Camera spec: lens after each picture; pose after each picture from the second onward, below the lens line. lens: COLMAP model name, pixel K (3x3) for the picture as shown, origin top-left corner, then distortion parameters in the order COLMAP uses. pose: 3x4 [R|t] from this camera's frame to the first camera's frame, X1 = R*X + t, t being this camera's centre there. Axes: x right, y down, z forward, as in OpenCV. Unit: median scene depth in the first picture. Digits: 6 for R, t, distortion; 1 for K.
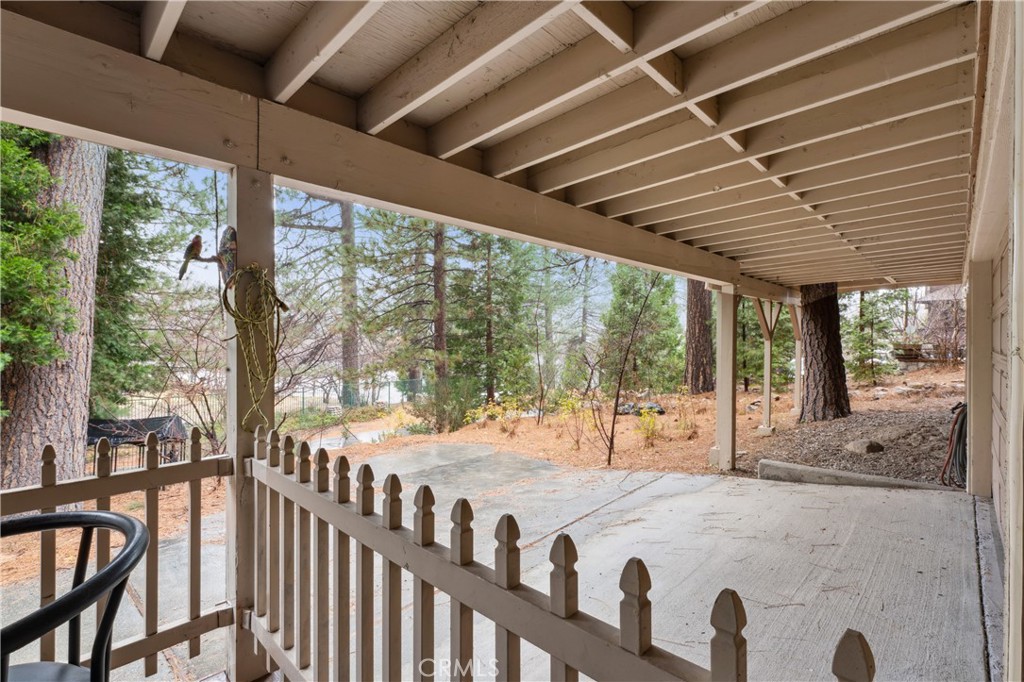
lens RADIAL K [[474.1, 0, 508.5], [0, 474.1, 344.9], [0, 0, 1]] dist [0.000175, -0.001025]
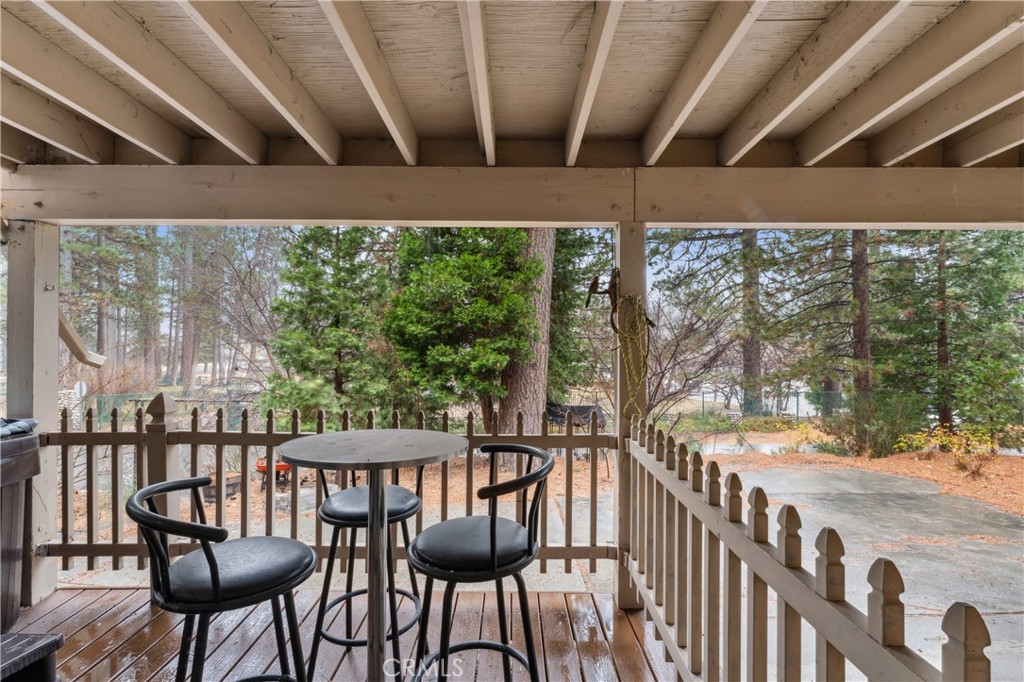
lens RADIAL K [[474.1, 0, 513.2], [0, 474.1, 346.9], [0, 0, 1]] dist [0.000175, -0.001025]
pose [[0.691663, 0.003181, -0.722213, 0.088037], [-0.007993, 0.999963, -0.003250, -0.005430], [0.722176, 0.008021, 0.691663, -0.072178]]
